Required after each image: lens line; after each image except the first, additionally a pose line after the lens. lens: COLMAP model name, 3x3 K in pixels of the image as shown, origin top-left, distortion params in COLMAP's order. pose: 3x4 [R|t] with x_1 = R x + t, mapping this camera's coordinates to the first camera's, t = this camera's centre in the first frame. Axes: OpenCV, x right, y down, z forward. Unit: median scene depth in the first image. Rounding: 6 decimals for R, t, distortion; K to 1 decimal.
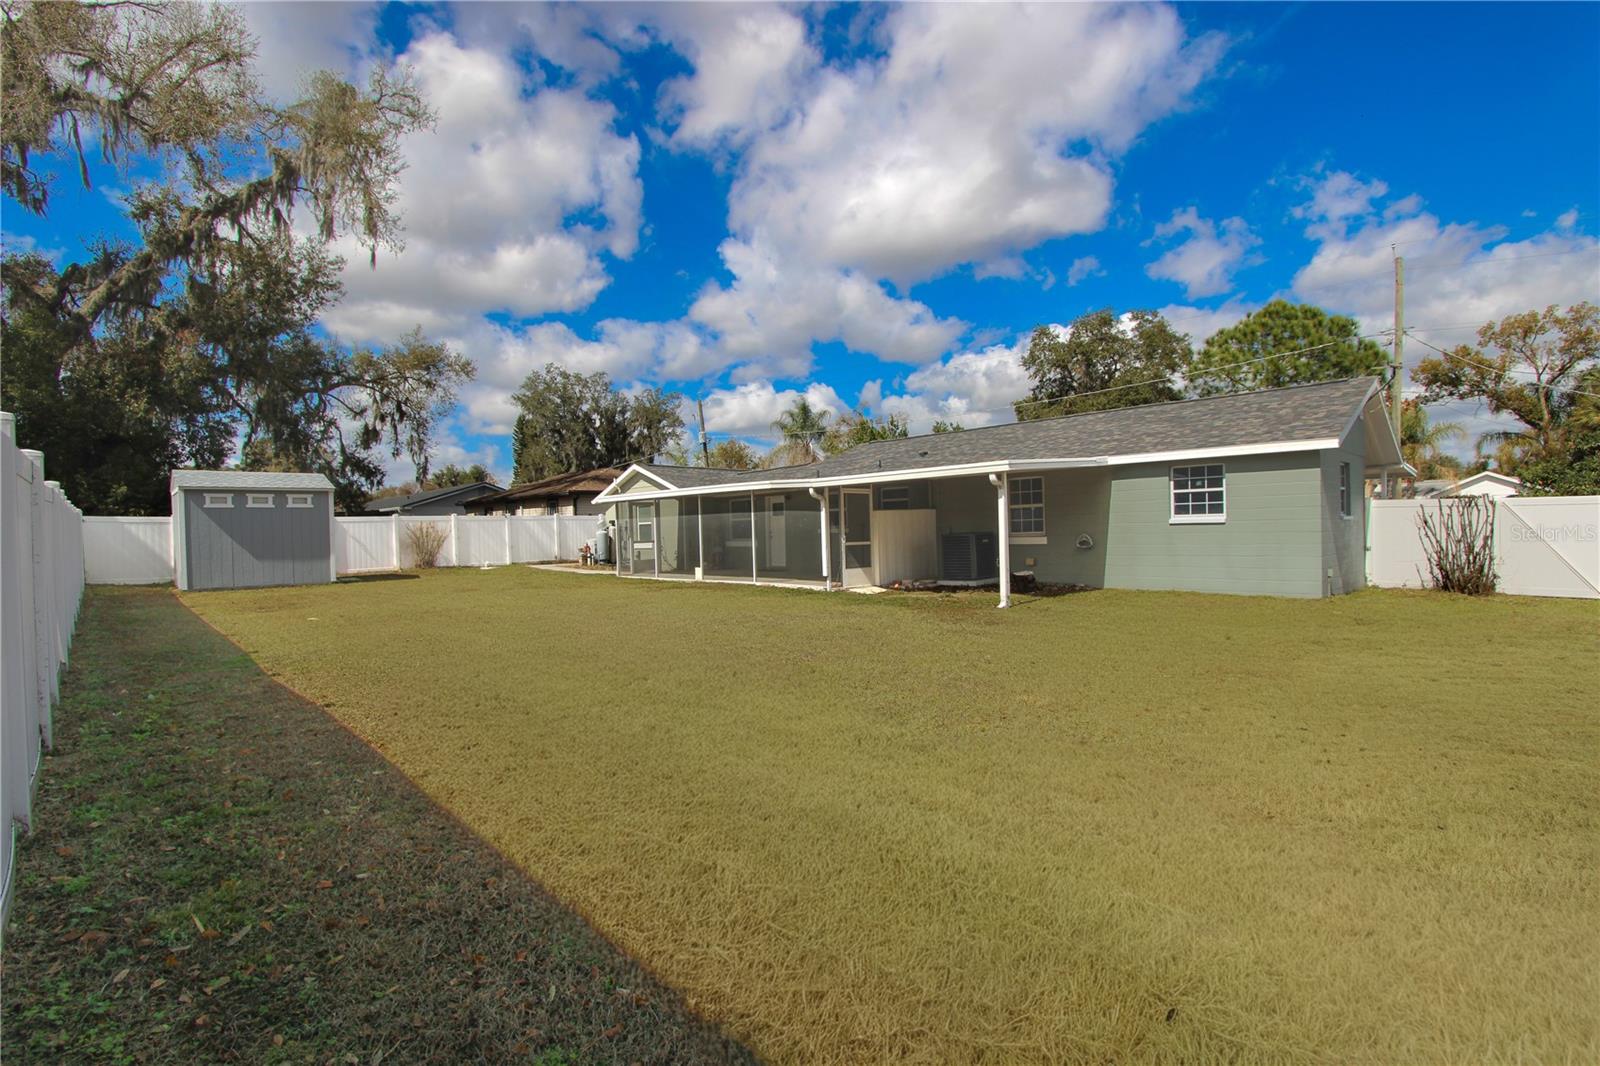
lens RADIAL K [[739.4, 0, 801.8], [0, 739.4, 529.5], [0, 0, 1]] dist [-0.008826, -0.000530]
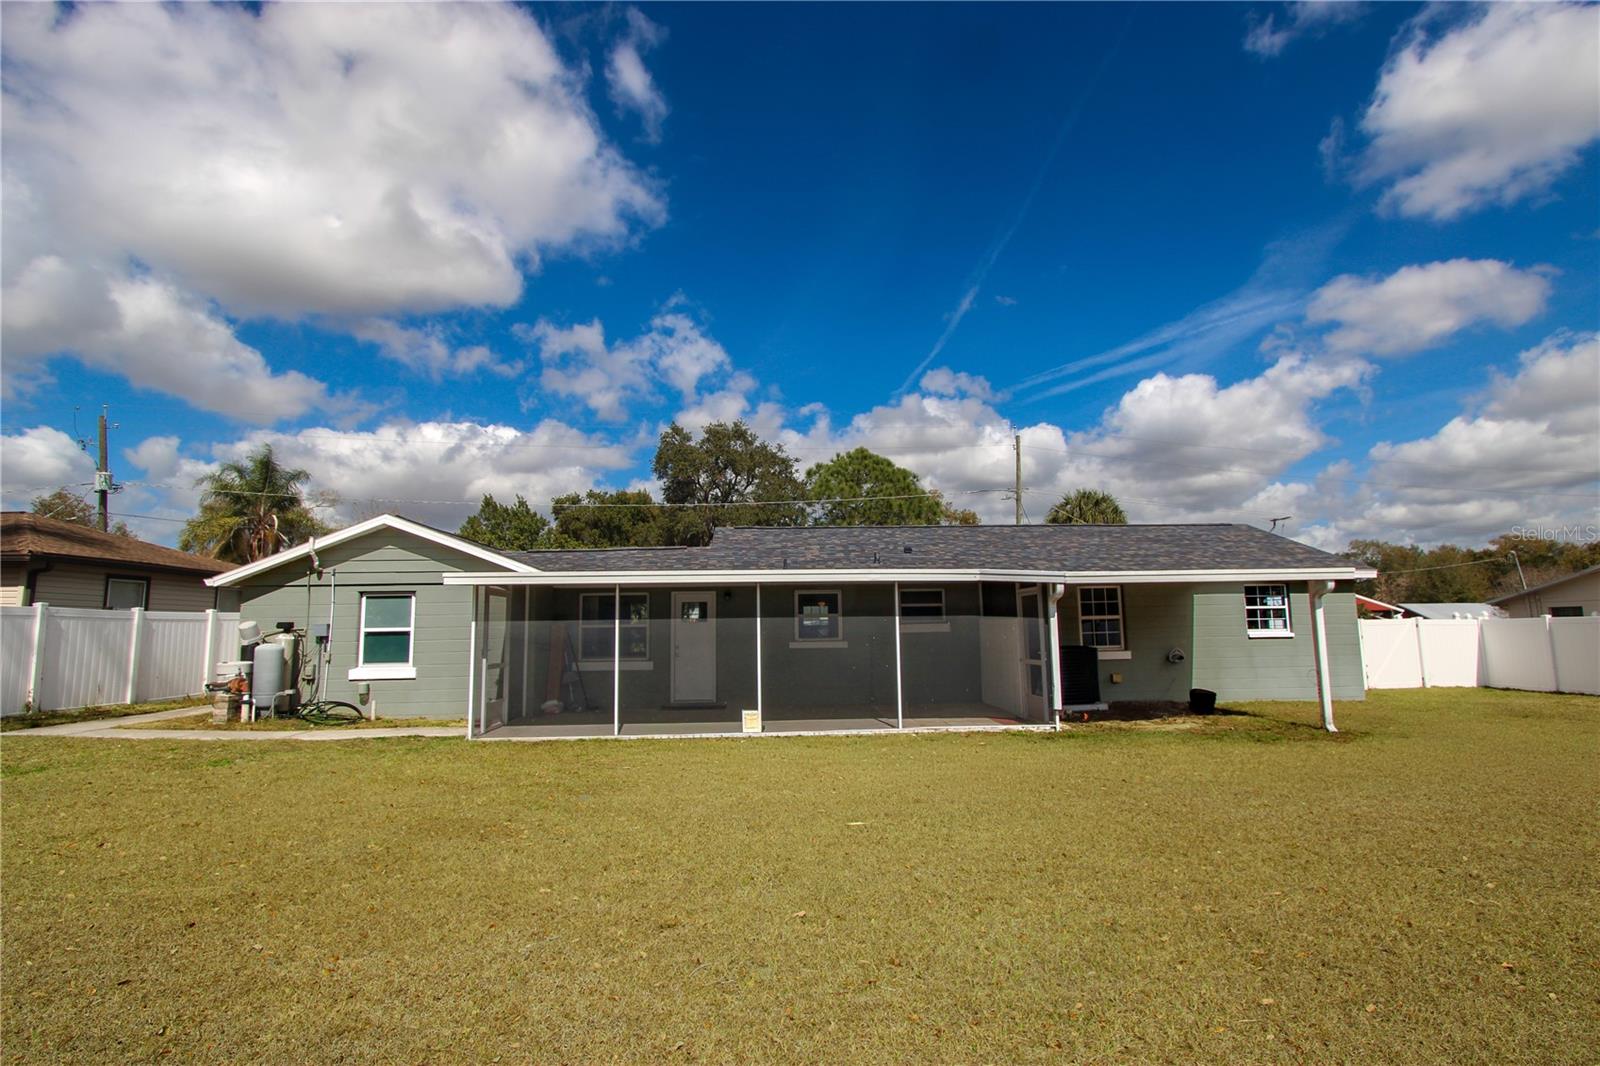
lens RADIAL K [[779.9, 0, 798.8], [0, 779.9, 534.0], [0, 0, 1]] dist [-0.016953, -0.000380]
pose [[0.645367, 0.106843, 0.756364, -0.654290], [-0.001136, 0.990303, -0.138919, 0.000195], [-0.763872, 0.088795, 0.639230, 0.636946]]
